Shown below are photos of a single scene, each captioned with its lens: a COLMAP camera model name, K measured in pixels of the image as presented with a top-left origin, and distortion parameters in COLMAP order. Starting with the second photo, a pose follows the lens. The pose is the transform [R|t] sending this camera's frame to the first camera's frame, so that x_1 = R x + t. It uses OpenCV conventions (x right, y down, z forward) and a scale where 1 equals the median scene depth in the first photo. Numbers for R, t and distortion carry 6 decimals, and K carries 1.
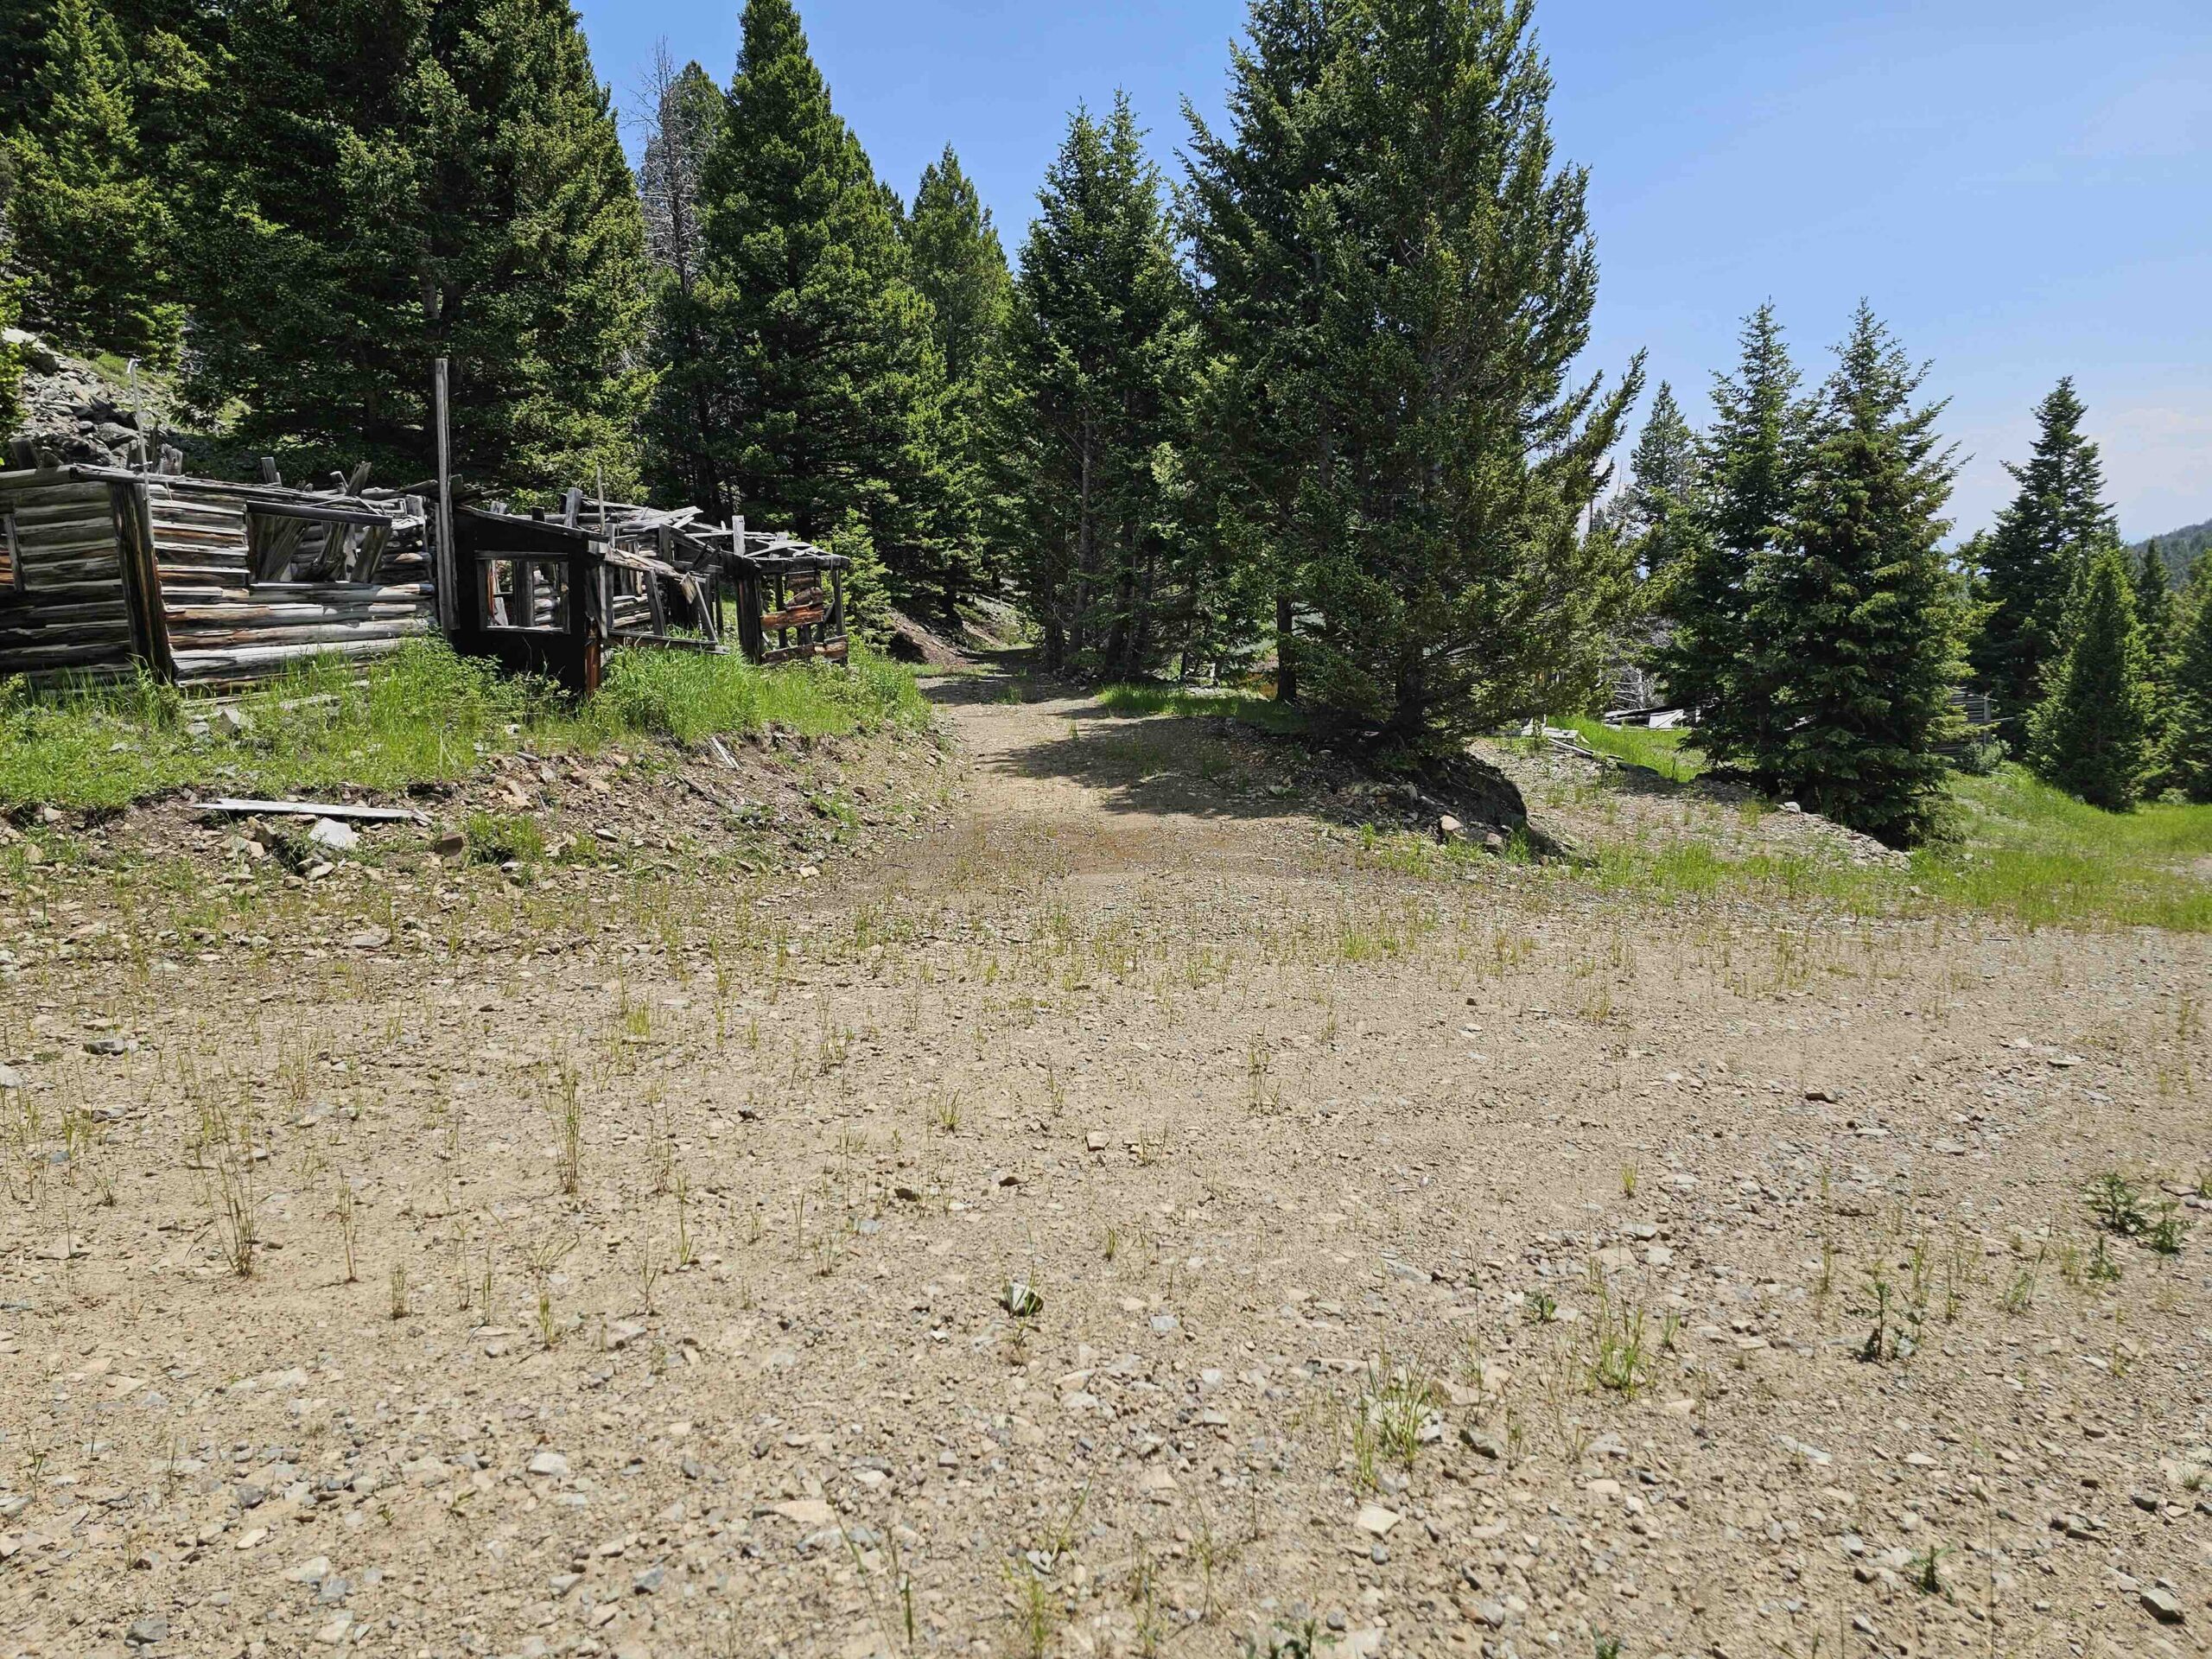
lens RADIAL K [[1476.8, 0, 1105.8], [0, 1476.8, 831.6], [0, 0, 1]] dist [-0.012802, -0.009960]
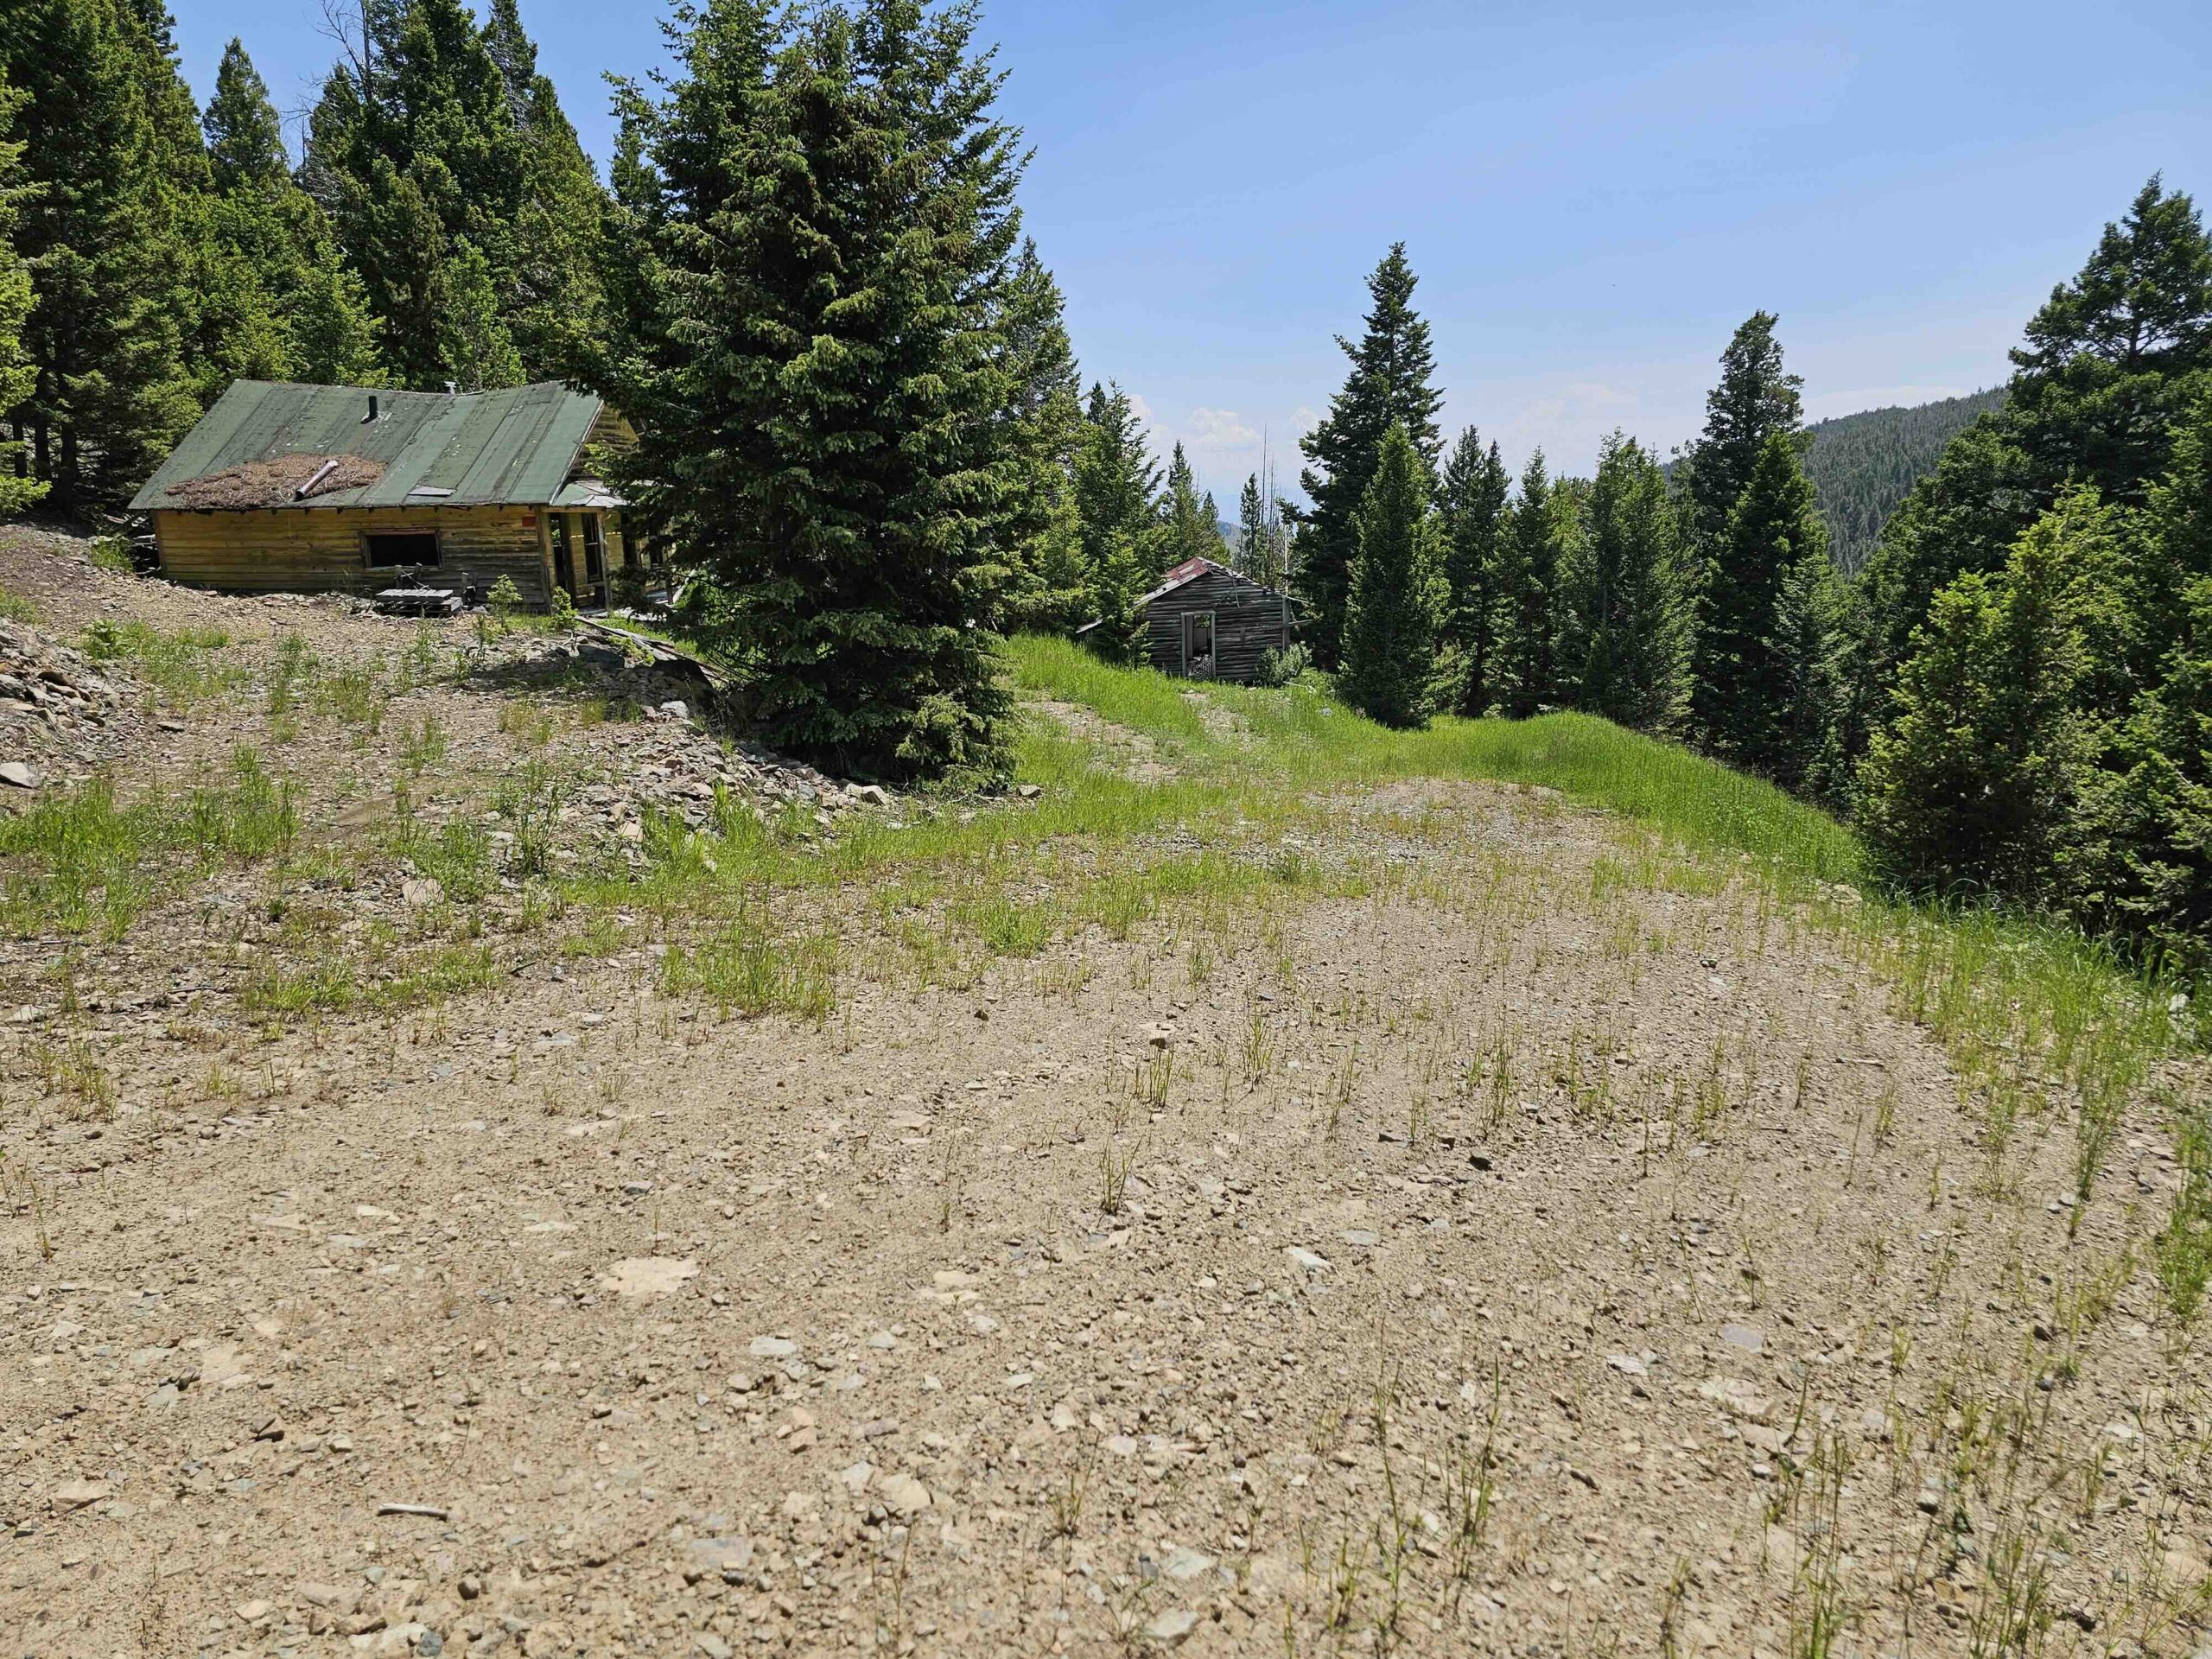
lens RADIAL K [[1476.8, 0, 1105.4], [0, 1476.8, 828.9], [0, 0, 1]] dist [-0.012802, -0.009960]
pose [[0.950492, -0.012350, 0.310504, 0.270057], [-0.004509, 0.998557, 0.053519, -0.001156], [-0.310717, -0.052270, 0.949064, 0.244666]]
